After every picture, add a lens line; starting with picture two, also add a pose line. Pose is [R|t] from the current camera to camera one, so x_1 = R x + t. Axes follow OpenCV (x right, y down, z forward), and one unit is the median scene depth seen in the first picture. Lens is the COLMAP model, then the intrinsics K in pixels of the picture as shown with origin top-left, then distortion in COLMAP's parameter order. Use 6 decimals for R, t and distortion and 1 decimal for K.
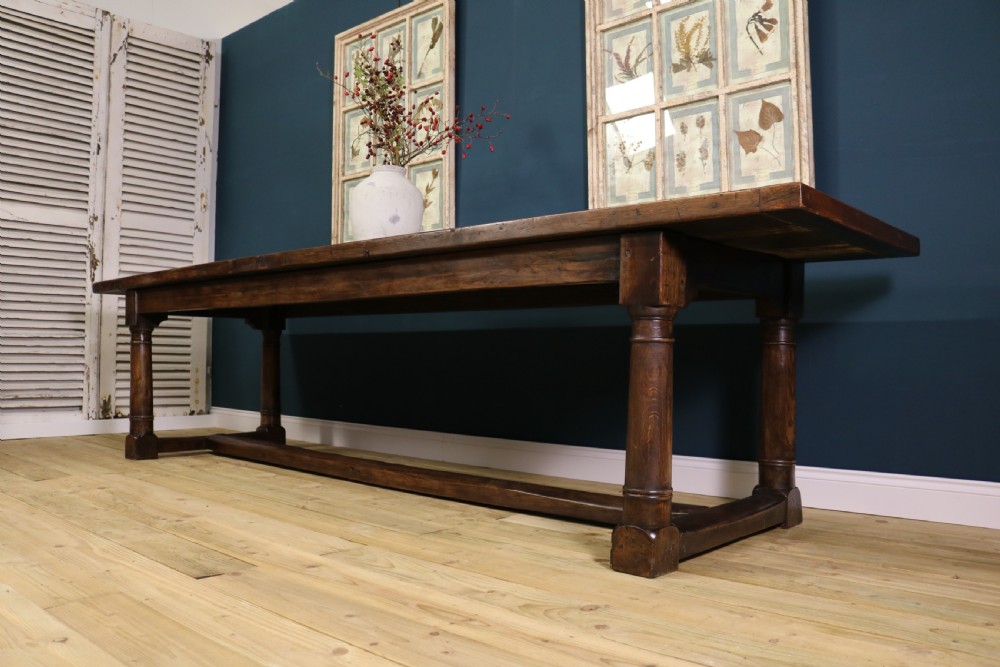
lens RADIAL K [[823.8, 0, 500.0], [0, 823.8, 333.5], [0, 0, 1]] dist [-0.152863, 0.117422]
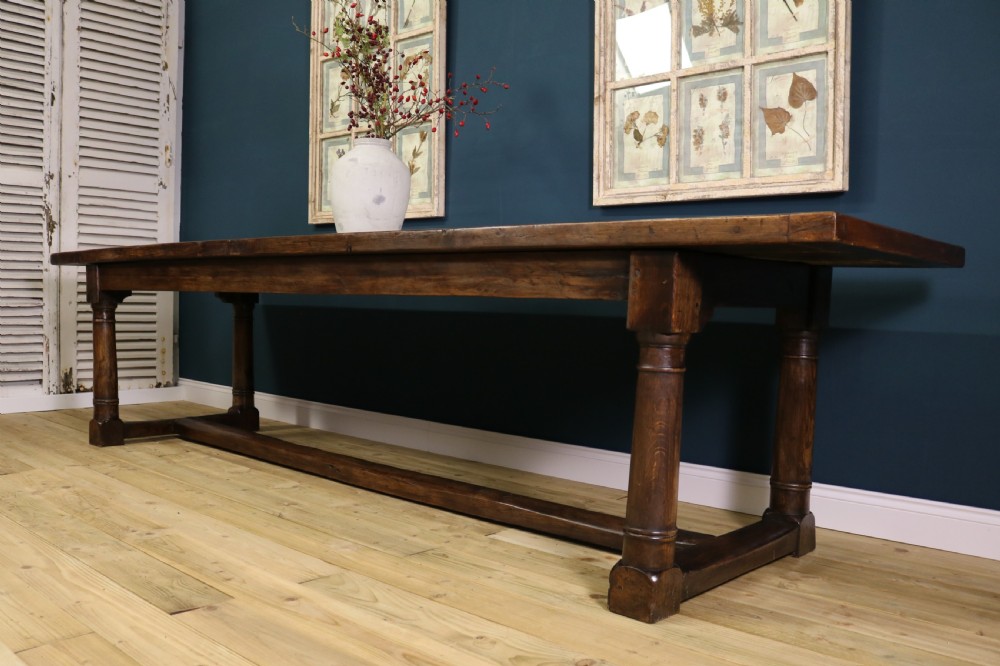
lens RADIAL K [[896.1, 0, 456.1], [0, 896.1, 363.2], [0, 0, 1]] dist [-0.152700, 0.118376]
pose [[0.999210, 0.018168, -0.035342, -0.005120], [-0.014515, 0.994781, 0.100999, -0.061726], [0.036992, -0.100406, 0.994259, 0.004287]]
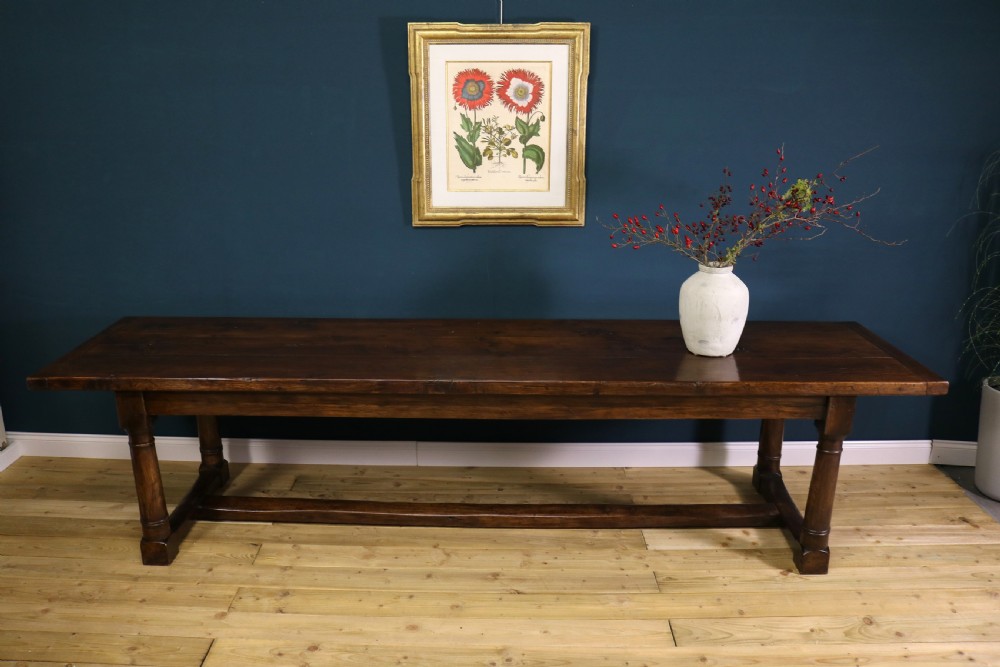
lens RADIAL K [[823.8, 0, 500.0], [0, 823.8, 333.5], [0, 0, 1]] dist [-0.152863, 0.117422]
pose [[0.745870, -0.194218, 0.637148, -0.865454], [-0.013994, 0.951767, 0.306503, -0.468914], [-0.665945, -0.237528, 0.707176, 0.237103]]
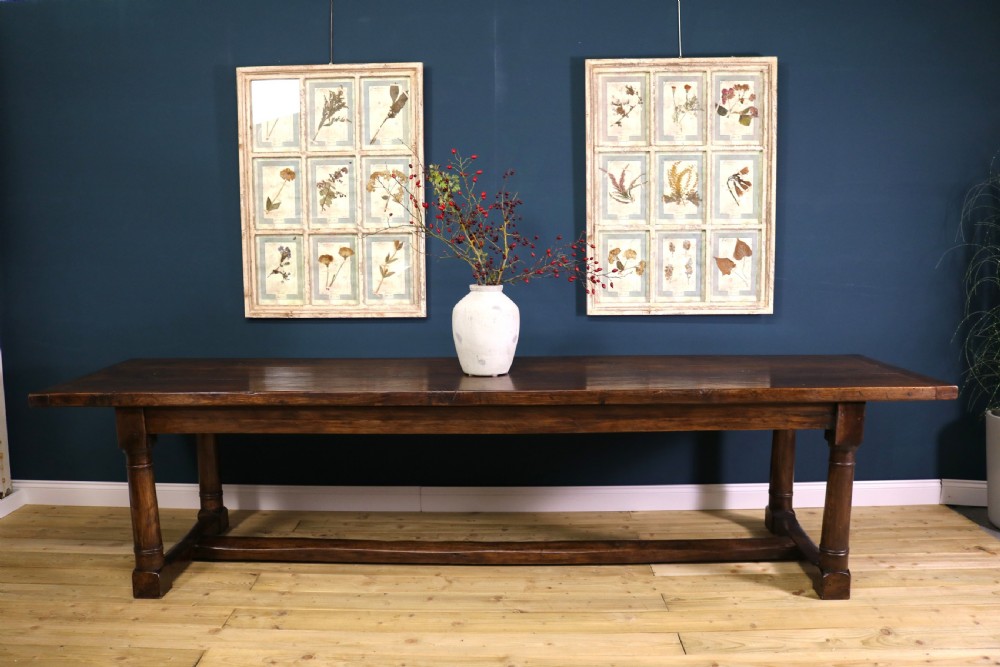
lens RADIAL K [[816.5, 0, 500.0], [0, 816.5, 333.5], [0, 0, 1]] dist [-0.154540, 0.119061]
pose [[0.752930, -0.093270, 0.651458, -0.888209], [-0.001795, 0.989611, 0.143759, -0.313251], [-0.658098, -0.109410, 0.744940, 0.189099]]
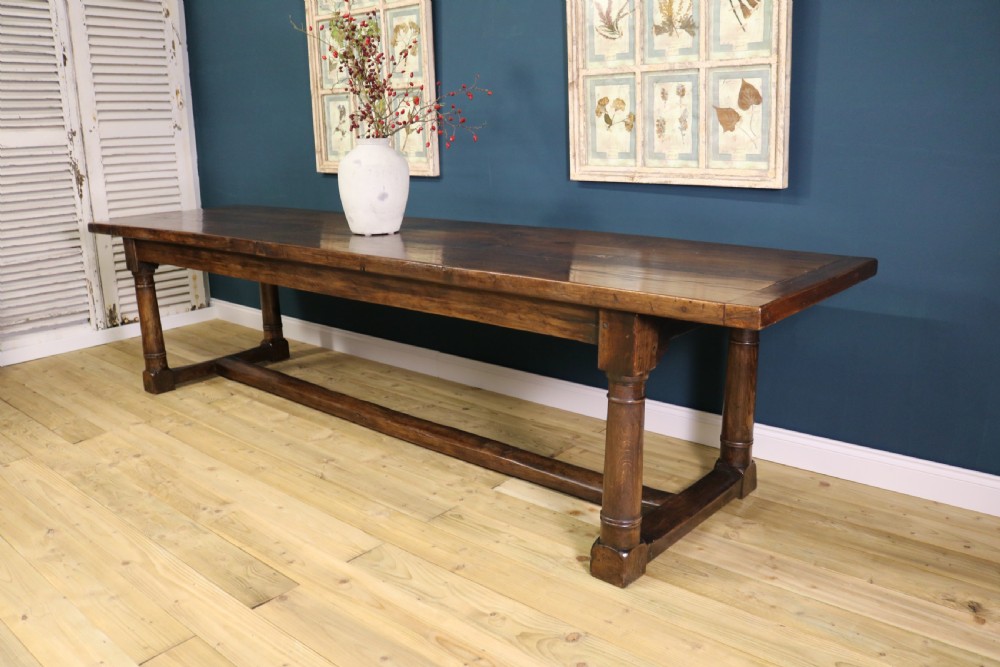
lens RADIAL K [[823.8, 0, 500.0], [0, 823.8, 333.5], [0, 0, 1]] dist [-0.152863, 0.117422]
pose [[0.999256, -0.035852, 0.014250, -0.001932], [0.030555, 0.960941, 0.275063, -0.258481], [-0.023555, -0.274422, 0.961321, -0.043459]]
